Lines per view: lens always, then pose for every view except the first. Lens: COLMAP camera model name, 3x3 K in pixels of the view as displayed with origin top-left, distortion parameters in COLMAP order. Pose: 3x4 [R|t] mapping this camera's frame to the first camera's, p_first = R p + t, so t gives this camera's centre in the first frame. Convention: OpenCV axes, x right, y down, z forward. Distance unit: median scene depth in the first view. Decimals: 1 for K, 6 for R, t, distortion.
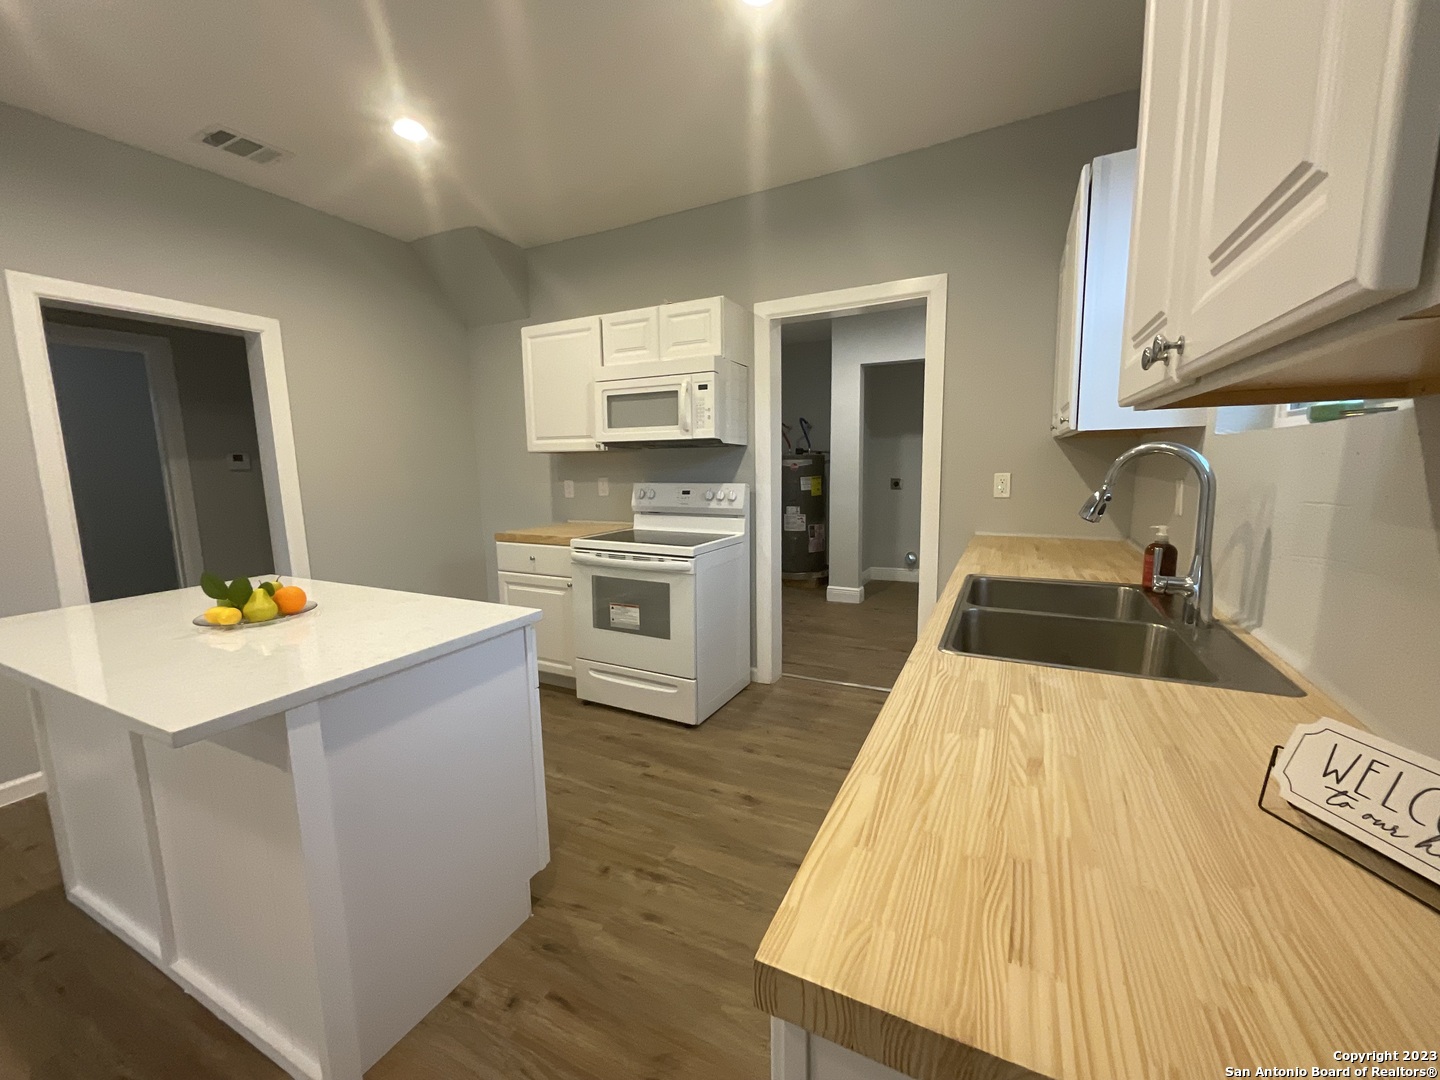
lens RADIAL K [[579.3, 0, 715.3], [0, 579.3, 538.2], [0, 0, 1]] dist [-0.001346, -0.000116]
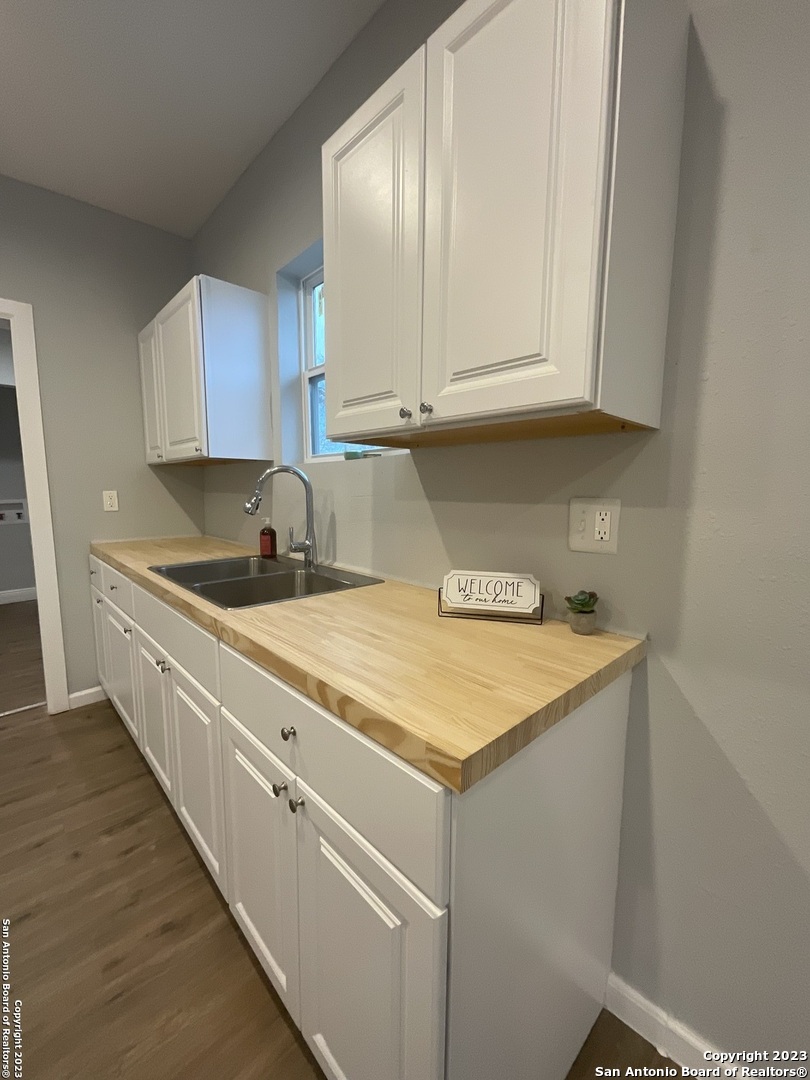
lens RADIAL K [[434.5, 0, 400.4], [0, 434.5, 542.7], [0, 0, 1]] dist [-0.001346, -0.000116]
pose [[0.335588, -0.089921, 0.937707, -0.497830], [0.110948, 0.992278, 0.055448, 0.040291], [-0.935452, 0.085430, 0.342973, 0.359858]]
